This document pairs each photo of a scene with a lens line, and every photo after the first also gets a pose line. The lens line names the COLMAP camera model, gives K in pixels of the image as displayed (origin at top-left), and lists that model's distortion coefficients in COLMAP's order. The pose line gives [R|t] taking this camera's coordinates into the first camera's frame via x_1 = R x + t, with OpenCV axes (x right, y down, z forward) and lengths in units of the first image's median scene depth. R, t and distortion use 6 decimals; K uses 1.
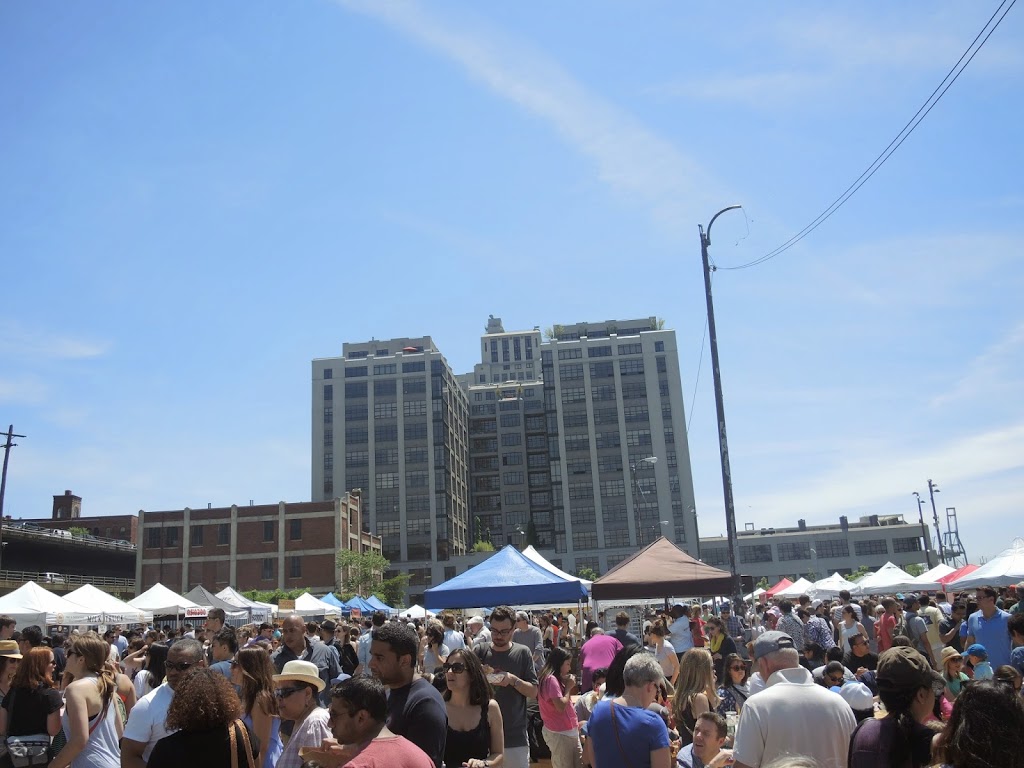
lens RADIAL K [[873.3, 0, 513.7], [0, 873.3, 385.4], [0, 0, 1]] dist [-0.050354, -0.032244]
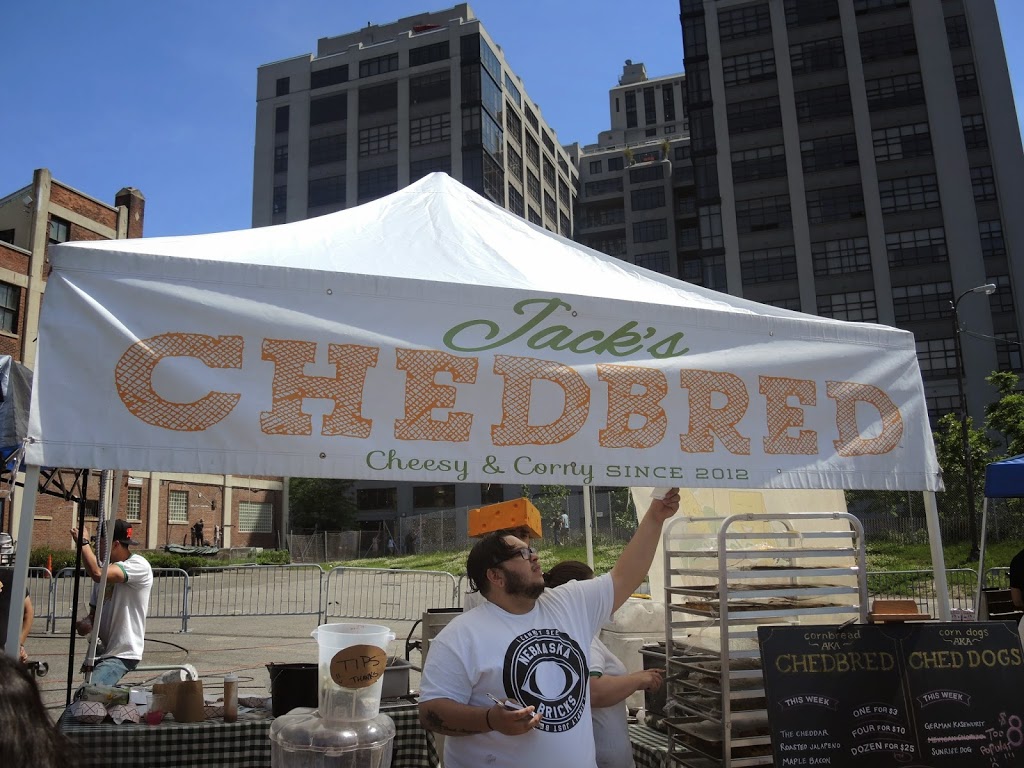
lens RADIAL K [[873.3, 0, 510.3], [0, 873.3, 381.7], [0, 0, 1]] dist [-0.050354, -0.032244]
pose [[0.970917, -0.012488, -0.239090, 0.051781], [0.032494, 0.996272, 0.079919, 0.133378], [0.237201, -0.085364, 0.967703, 0.504316]]
